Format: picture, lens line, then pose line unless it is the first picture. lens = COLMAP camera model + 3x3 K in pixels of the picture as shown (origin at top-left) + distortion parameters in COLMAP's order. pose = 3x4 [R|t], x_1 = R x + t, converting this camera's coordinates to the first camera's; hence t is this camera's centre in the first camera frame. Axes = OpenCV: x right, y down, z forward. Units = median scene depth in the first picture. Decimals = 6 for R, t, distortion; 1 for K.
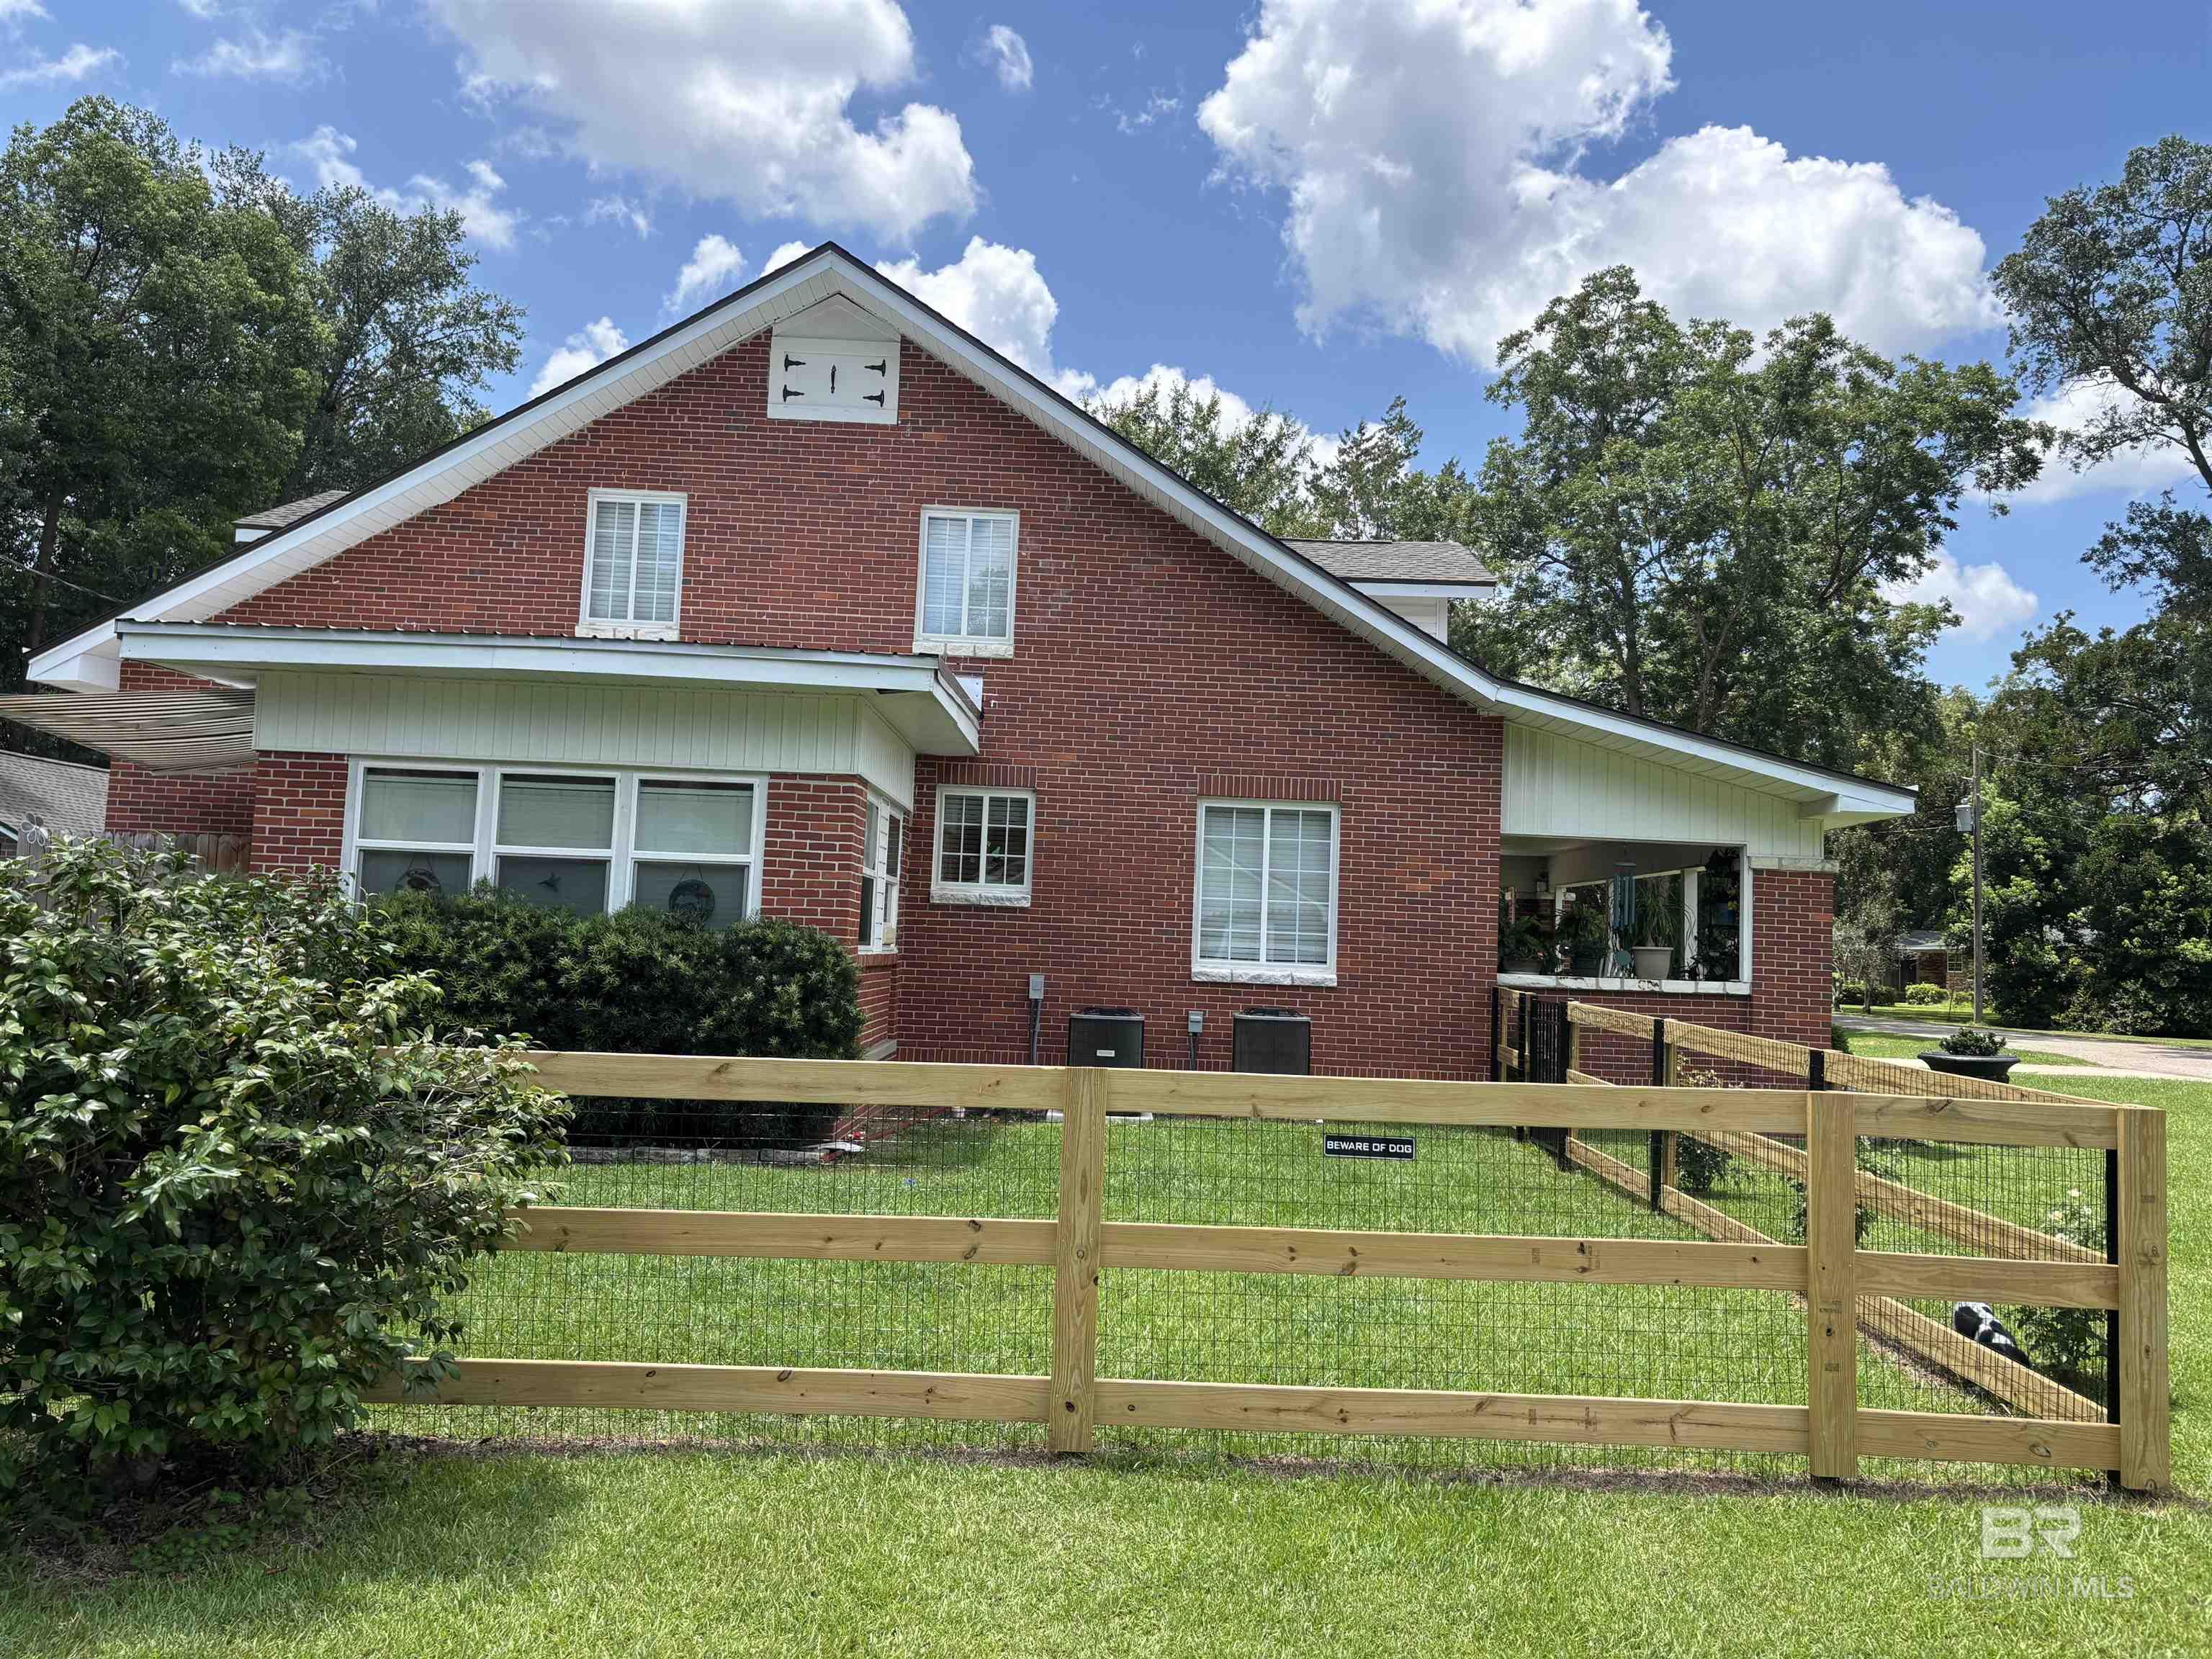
lens RADIAL K [[1655.8, 0, 1110.9], [0, 1655.8, 825.4], [0, 0, 1]] dist [0.054793, -0.051440]
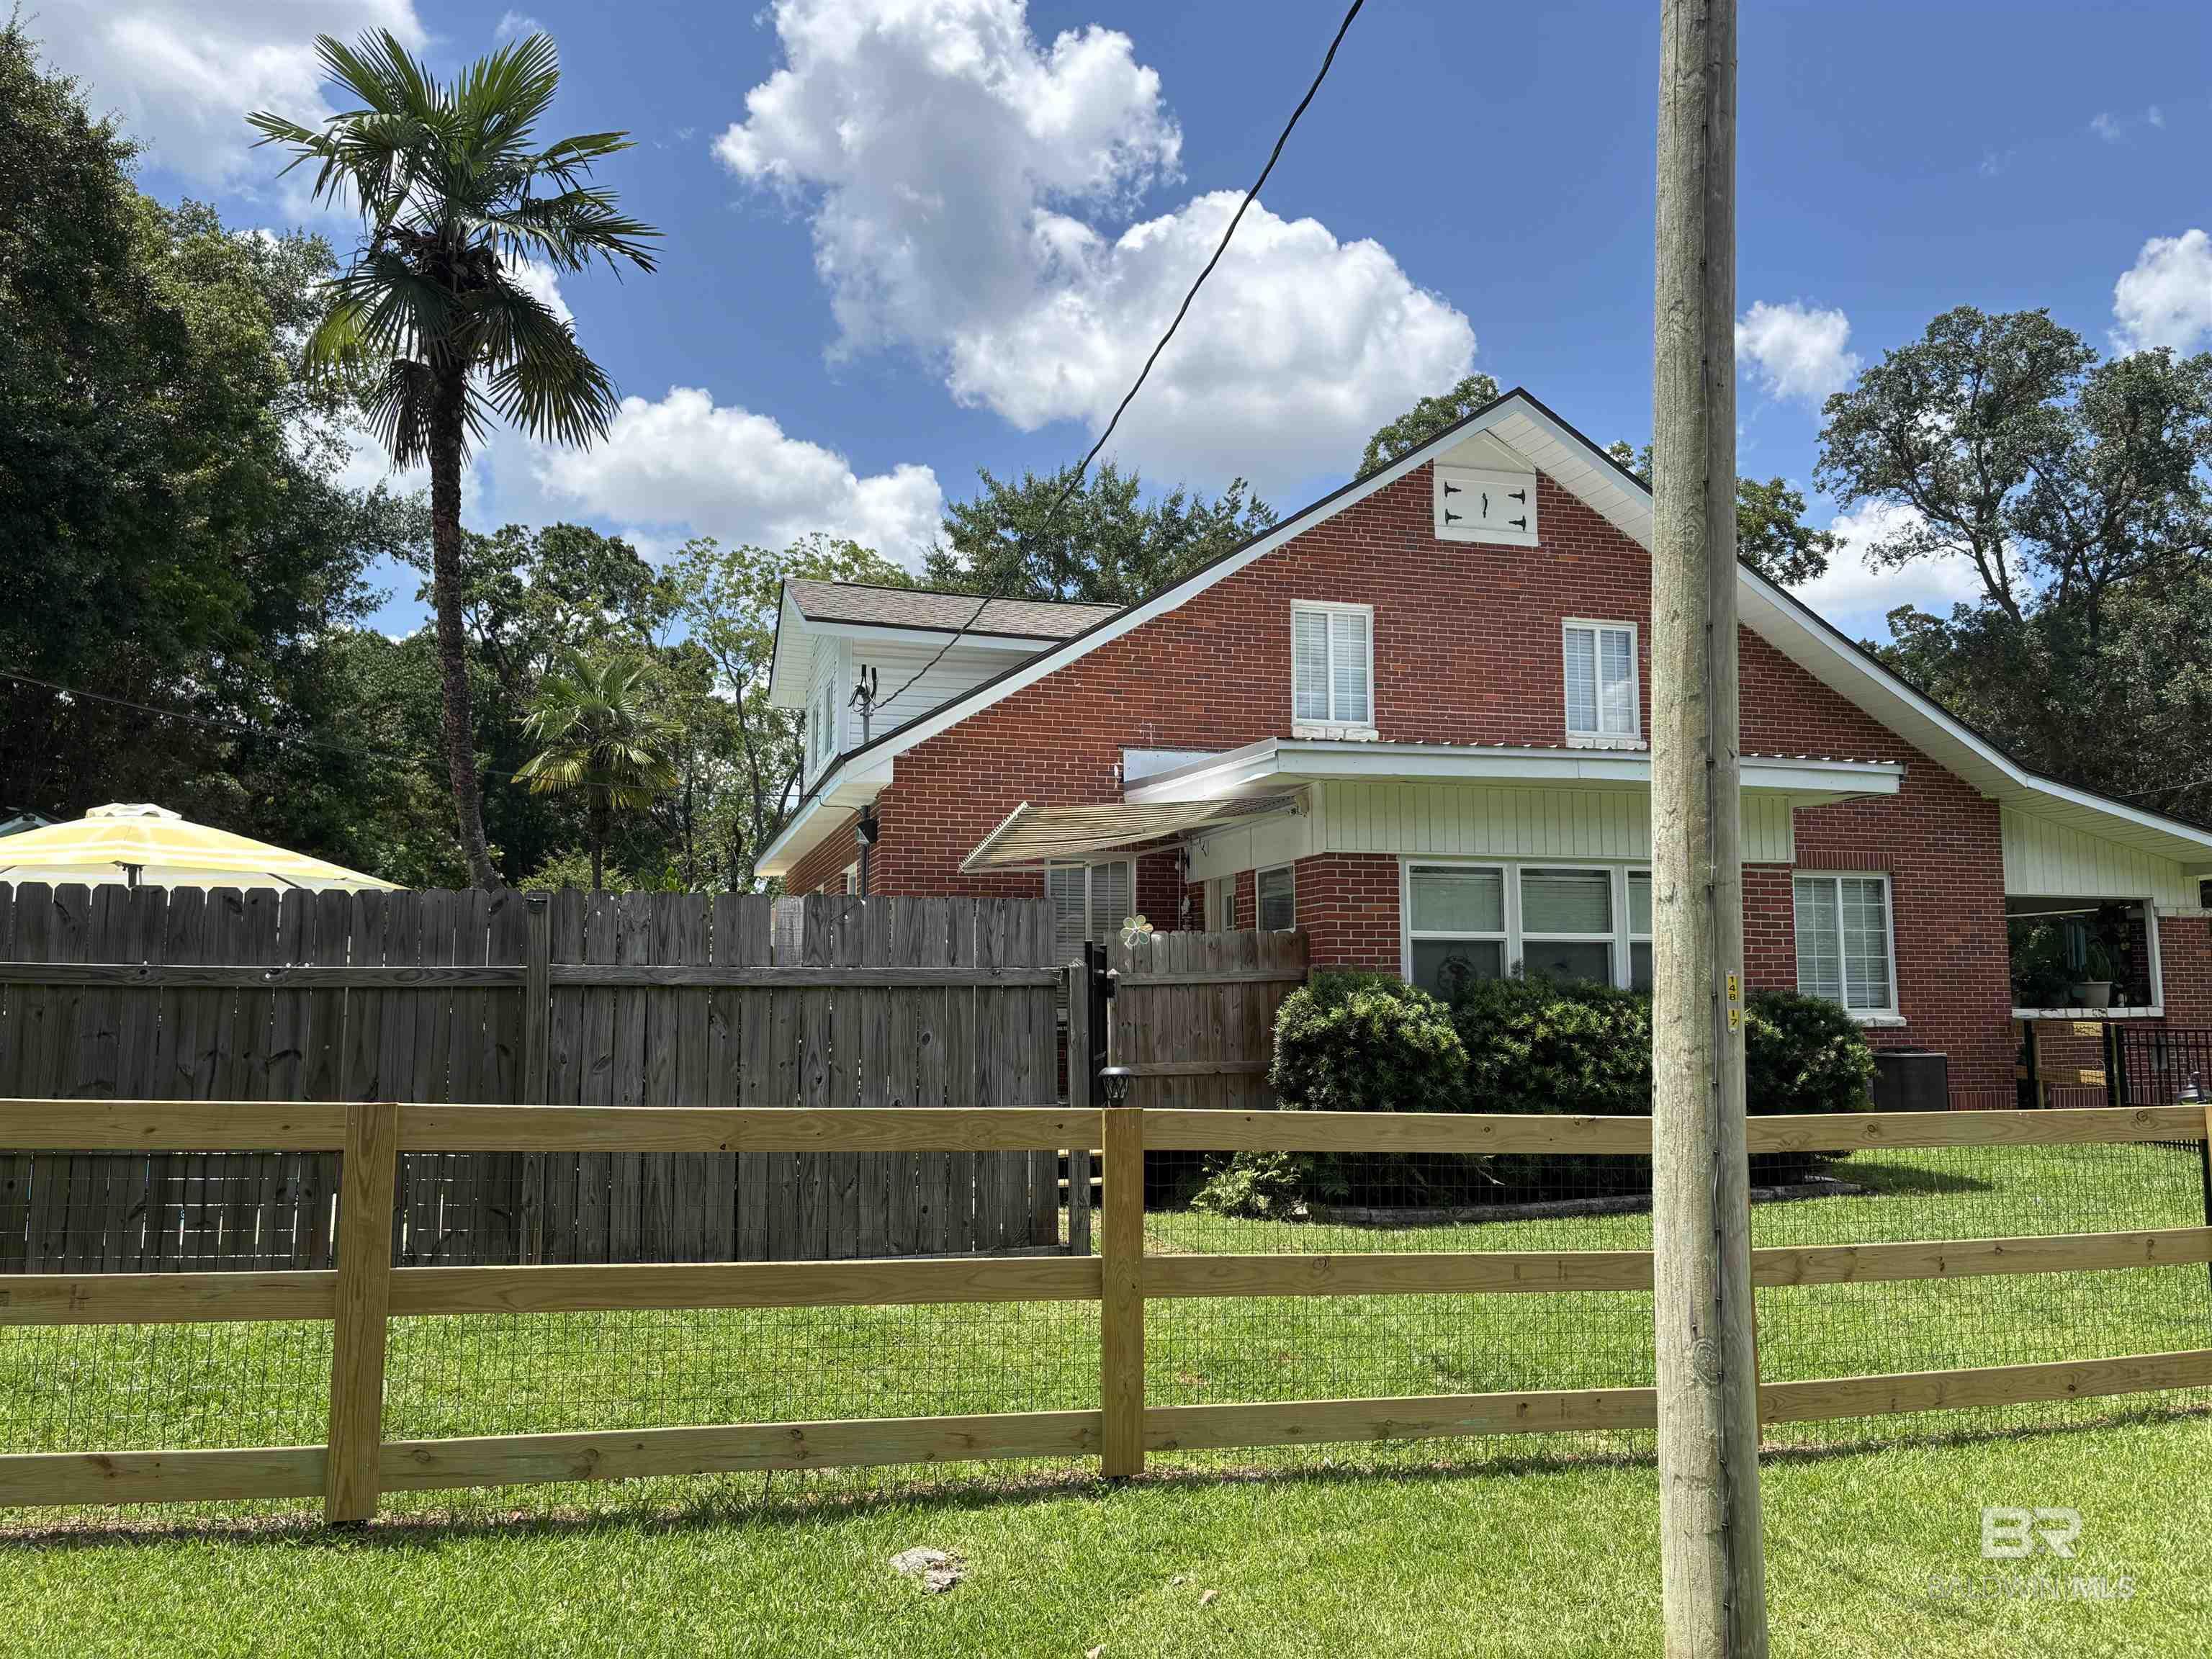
lens RADIAL K [[1655.8, 0, 1161.7], [0, 1655.8, 844.9], [0, 0, 1]] dist [0.054793, -0.051440]
pose [[0.958462, -0.018787, 0.284601, -0.706780], [0.024001, 0.999602, -0.014843, -0.028026], [-0.284209, 0.021057, 0.958531, -0.008211]]
